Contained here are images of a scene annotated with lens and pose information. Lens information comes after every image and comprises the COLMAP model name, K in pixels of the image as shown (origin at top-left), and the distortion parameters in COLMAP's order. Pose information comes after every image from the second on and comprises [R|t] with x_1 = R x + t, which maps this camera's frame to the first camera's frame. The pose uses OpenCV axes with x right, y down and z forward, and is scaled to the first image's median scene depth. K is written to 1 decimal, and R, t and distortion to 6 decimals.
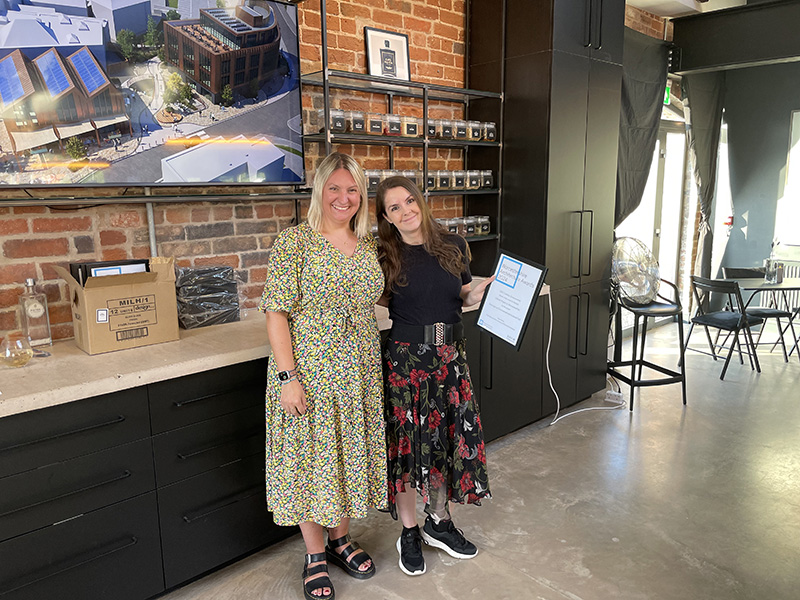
lens RADIAL K [[610.3, 0, 400.4], [0, 610.3, 297.4], [0, 0, 1]] dist [0.085323, -0.127173]
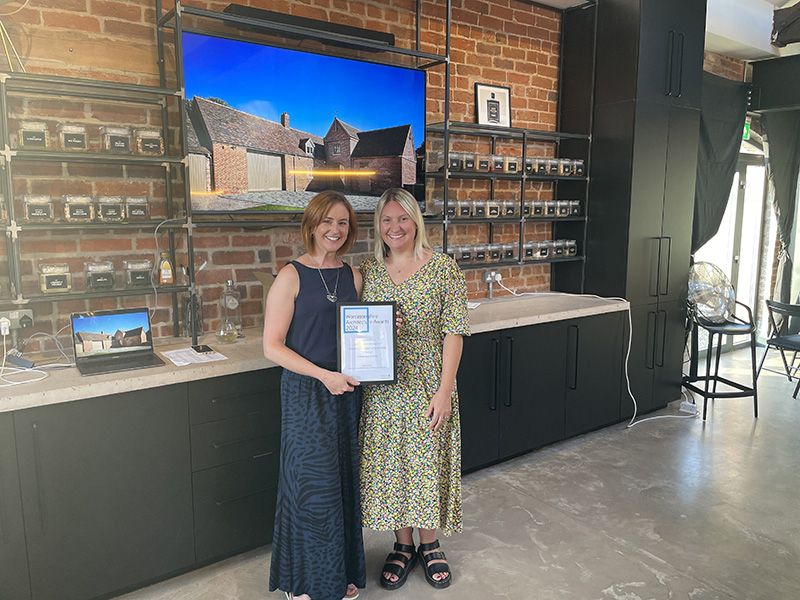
lens RADIAL K [[610.3, 0, 400.4], [0, 610.3, 297.4], [0, 0, 1]] dist [0.085323, -0.127173]
pose [[0.992967, 0.030003, -0.114527, -0.049623], [-0.034043, 0.998859, -0.033483, 0.025774], [0.113392, 0.037147, 0.992856, -0.187768]]
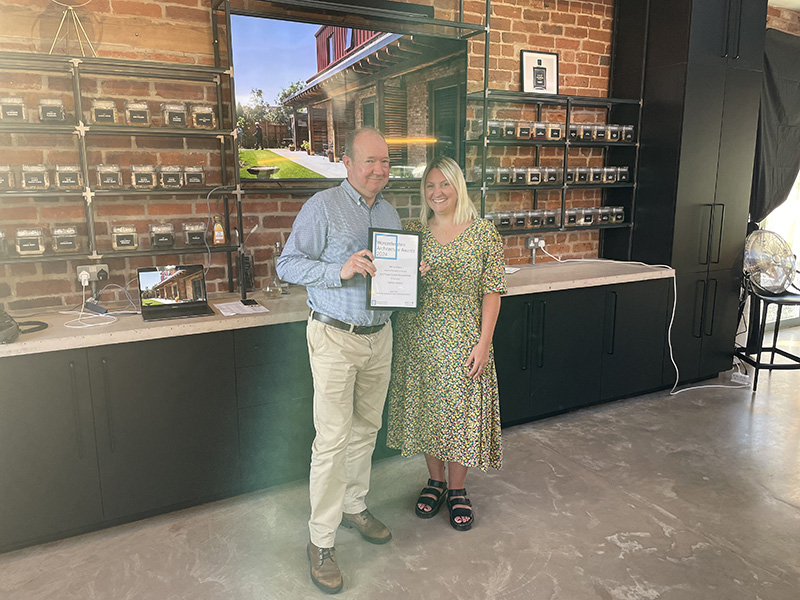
lens RADIAL K [[610.3, 0, 400.4], [0, 610.3, 297.4], [0, 0, 1]] dist [0.085323, -0.127173]
pose [[0.967852, 0.057779, -0.244793, 0.036025], [-0.053815, 0.998289, 0.022856, 0.034555], [0.245695, -0.008948, 0.969306, -0.235451]]
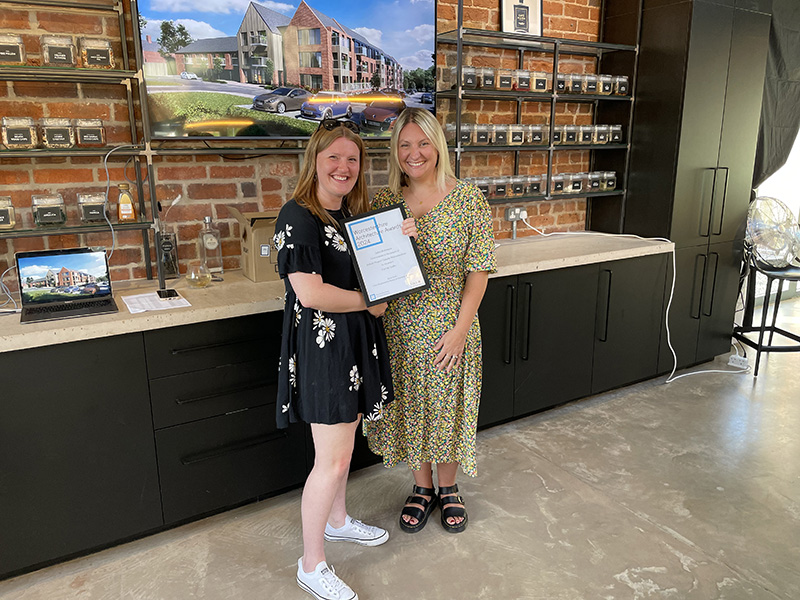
lens RADIAL K [[610.3, 0, 400.4], [0, 610.3, 297.4], [0, 0, 1]] dist [0.085323, -0.127173]
pose [[0.980209, 0.053219, -0.190678, 0.003858], [-0.040904, 0.996850, 0.067948, 0.019575], [0.193693, -0.058803, 0.979298, -0.071831]]
